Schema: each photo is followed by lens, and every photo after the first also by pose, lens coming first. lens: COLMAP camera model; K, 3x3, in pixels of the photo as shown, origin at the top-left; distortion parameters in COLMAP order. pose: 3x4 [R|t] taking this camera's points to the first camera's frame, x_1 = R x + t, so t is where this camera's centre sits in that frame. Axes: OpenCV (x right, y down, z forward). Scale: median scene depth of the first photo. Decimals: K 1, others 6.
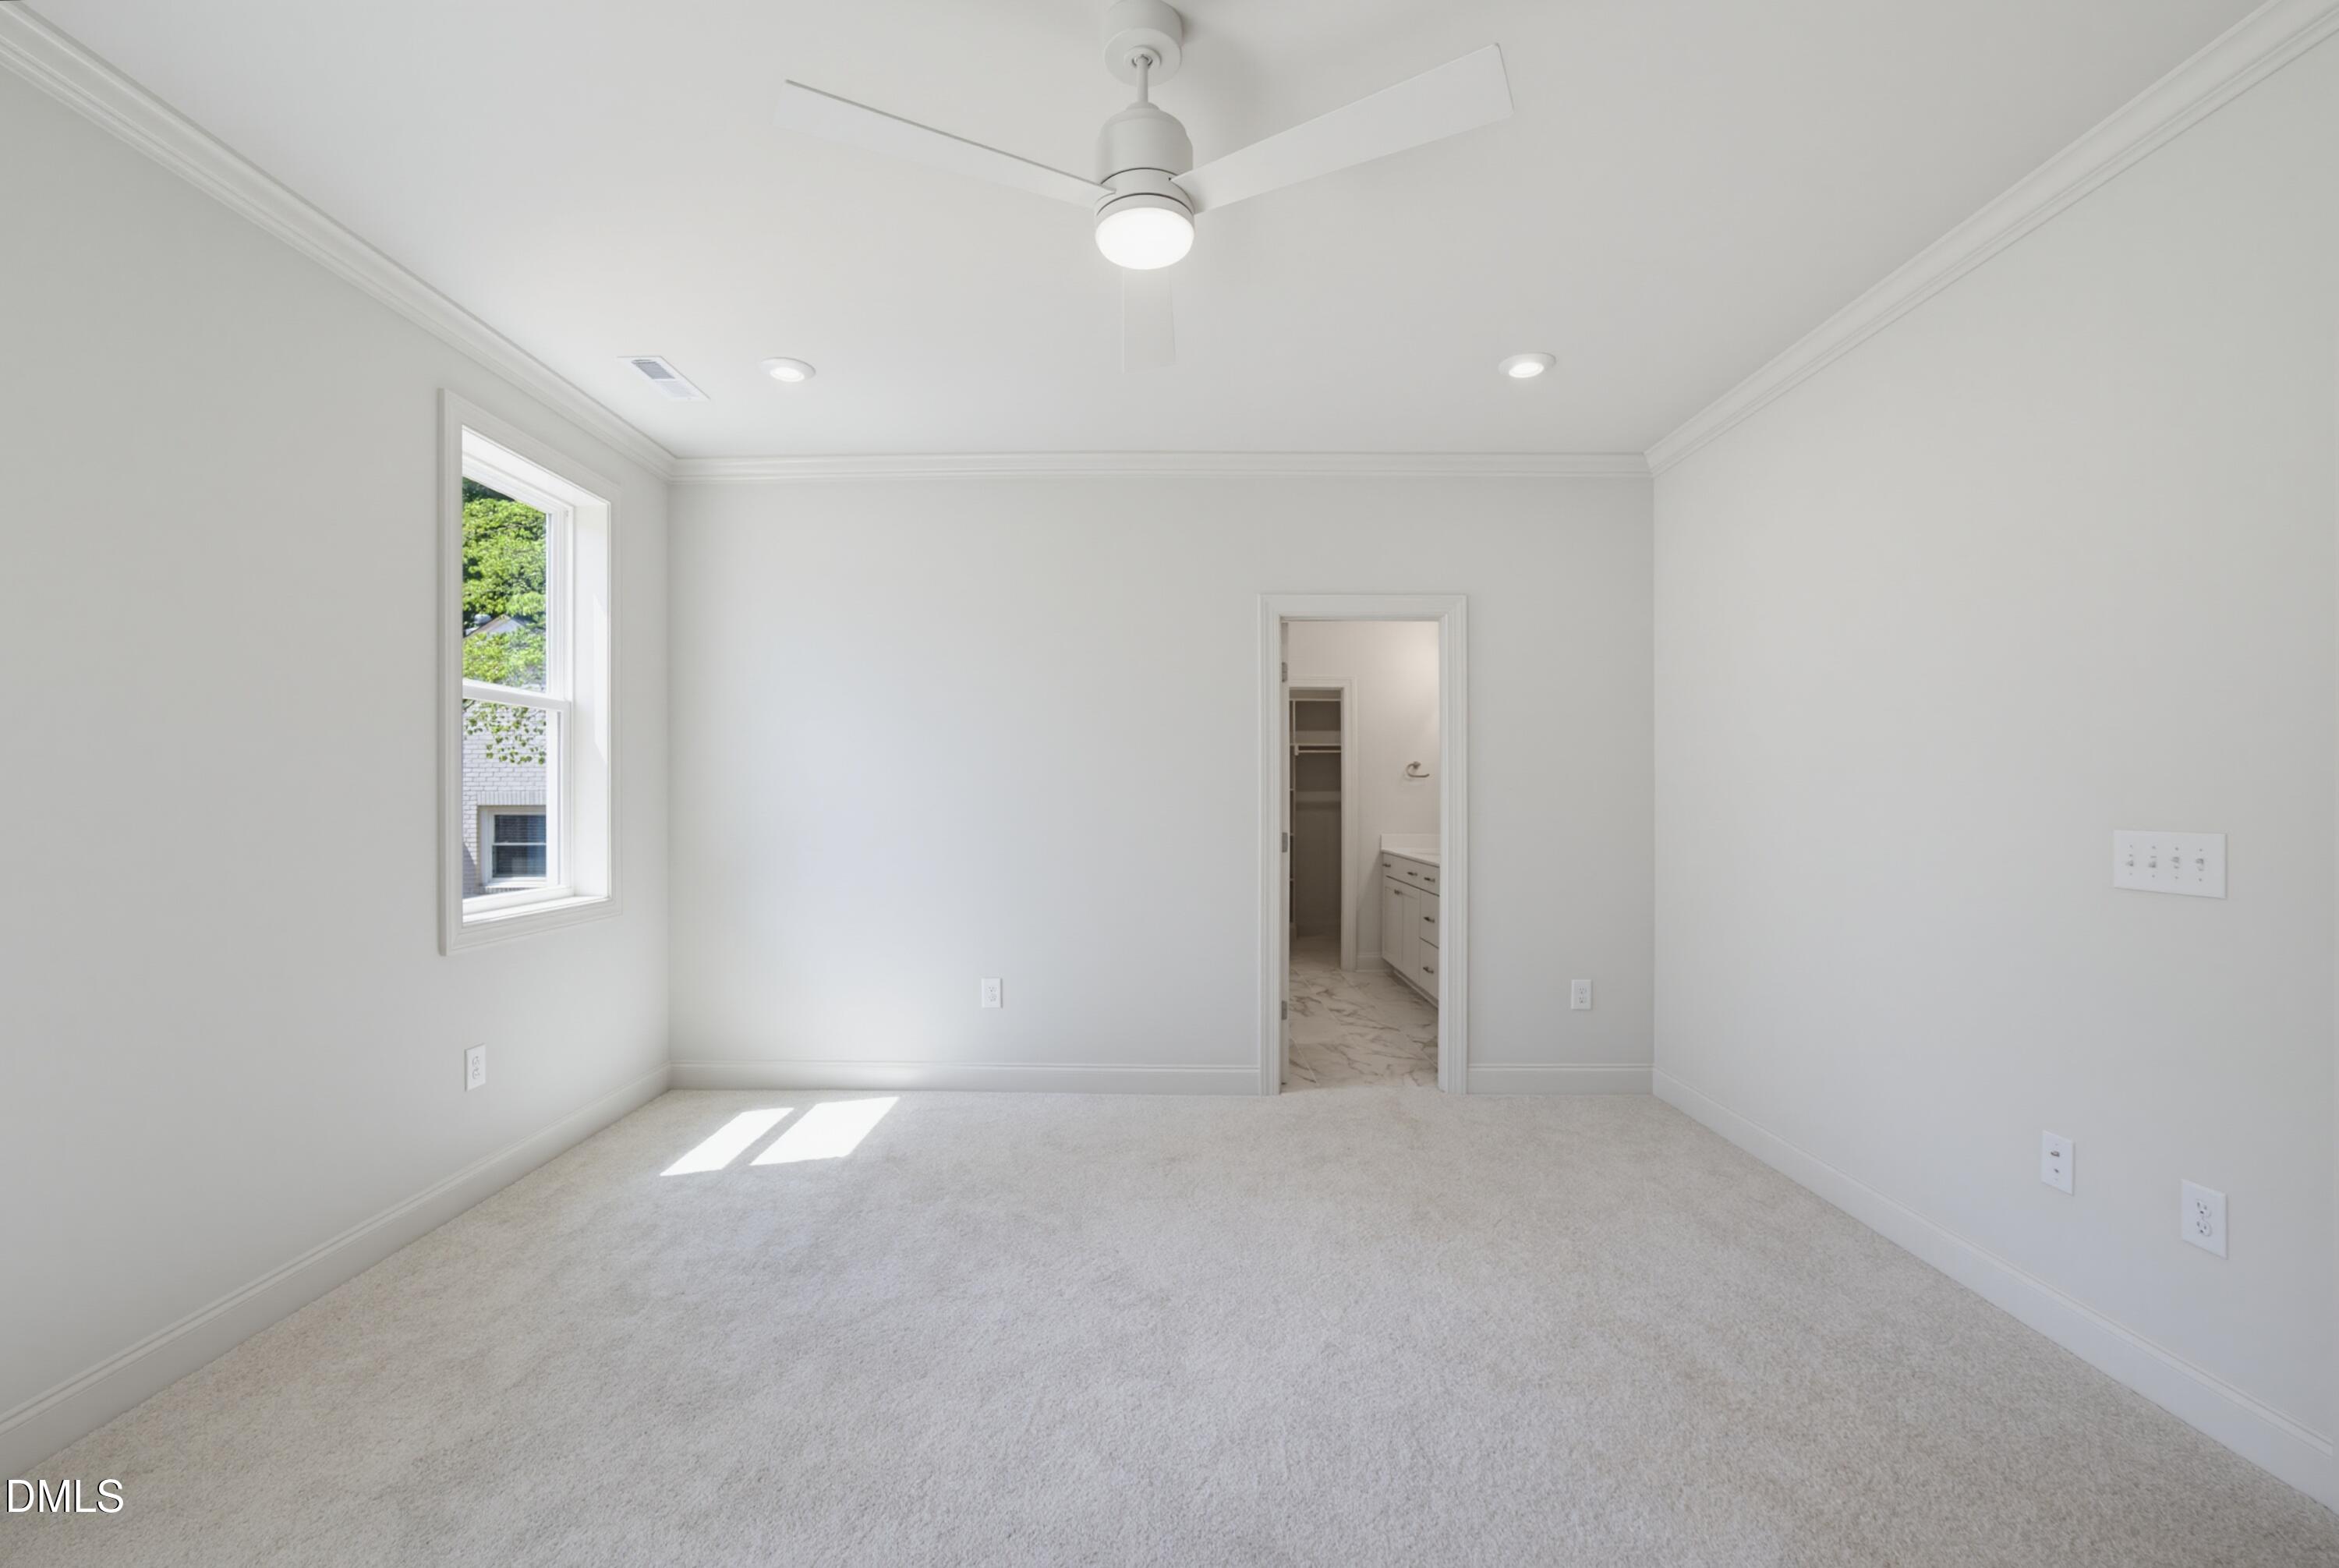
lens RADIAL K [[950.1, 0, 1170.2], [0, 950.1, 796.8], [0, 0, 1]] dist [-0.028710, 0.000011]
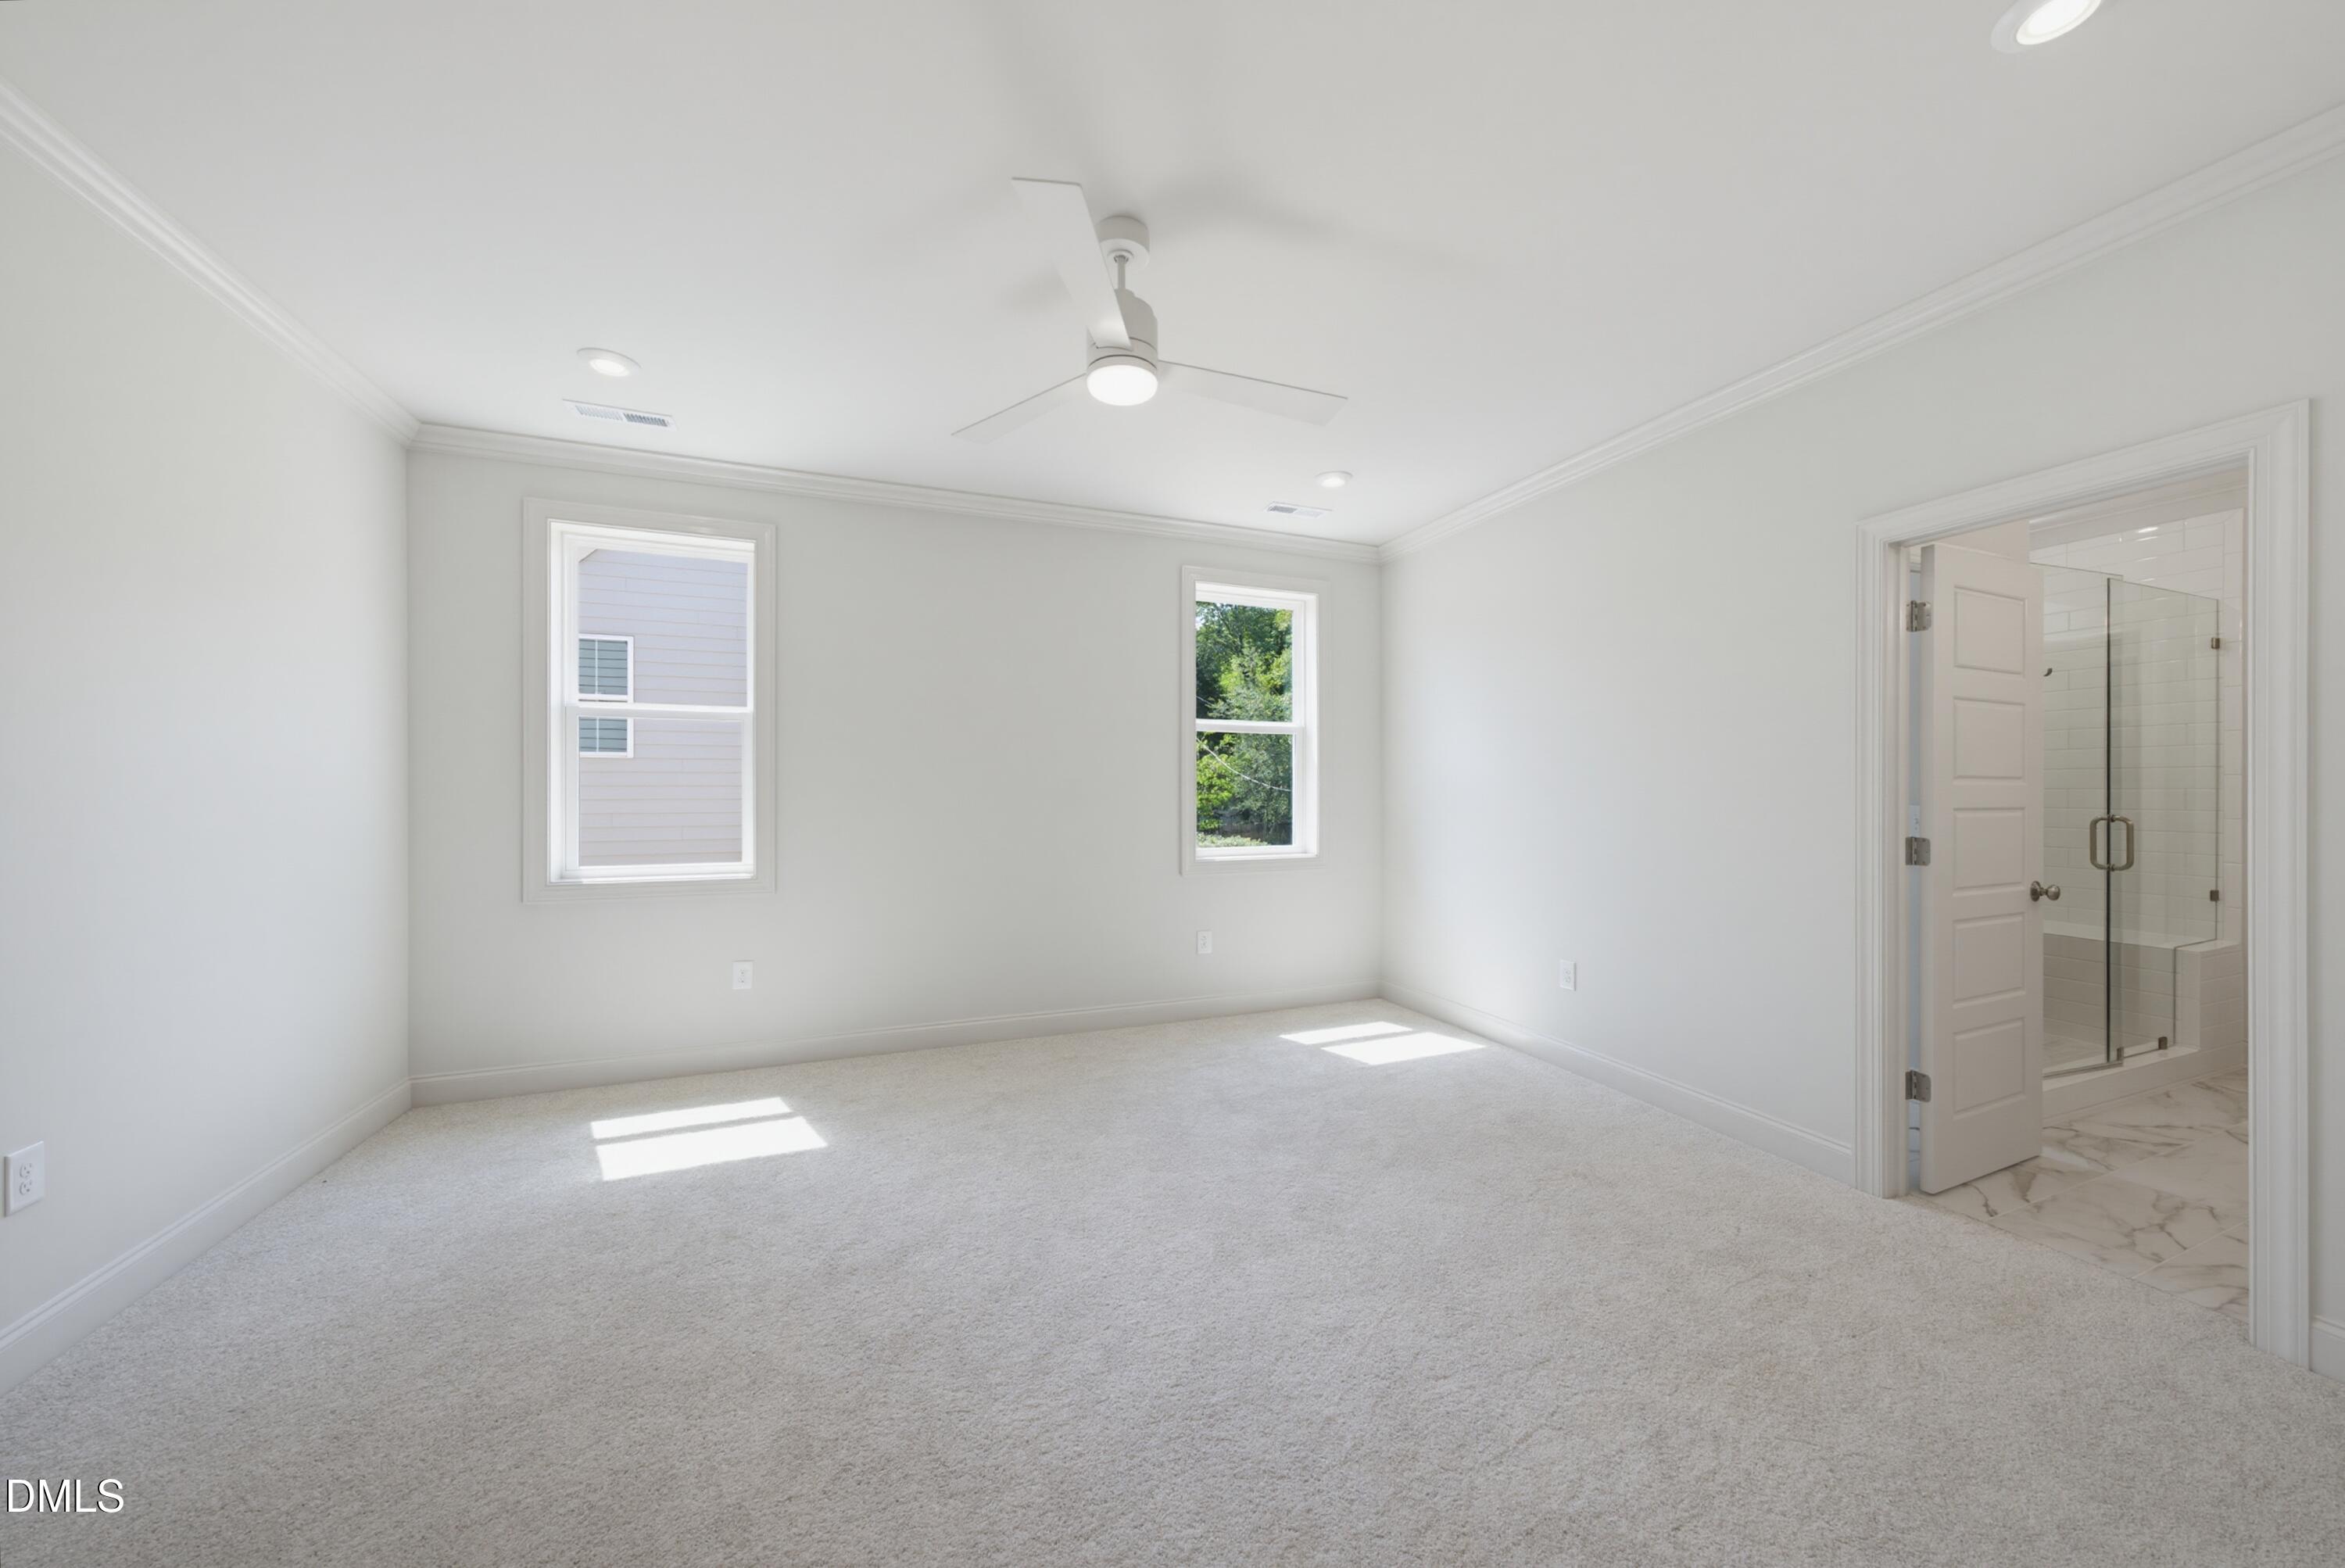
lens RADIAL K [[801.2, 0, 1172.5], [0, 801.2, 784.0], [0, 0, 1]] dist [-0.001101, 0.005975]
pose [[0.401234, -0.005538, -0.915959, 0.515465], [0.001650, 0.999984, -0.005324, -0.000724], [0.915974, 0.000625, 0.401237, 0.279983]]
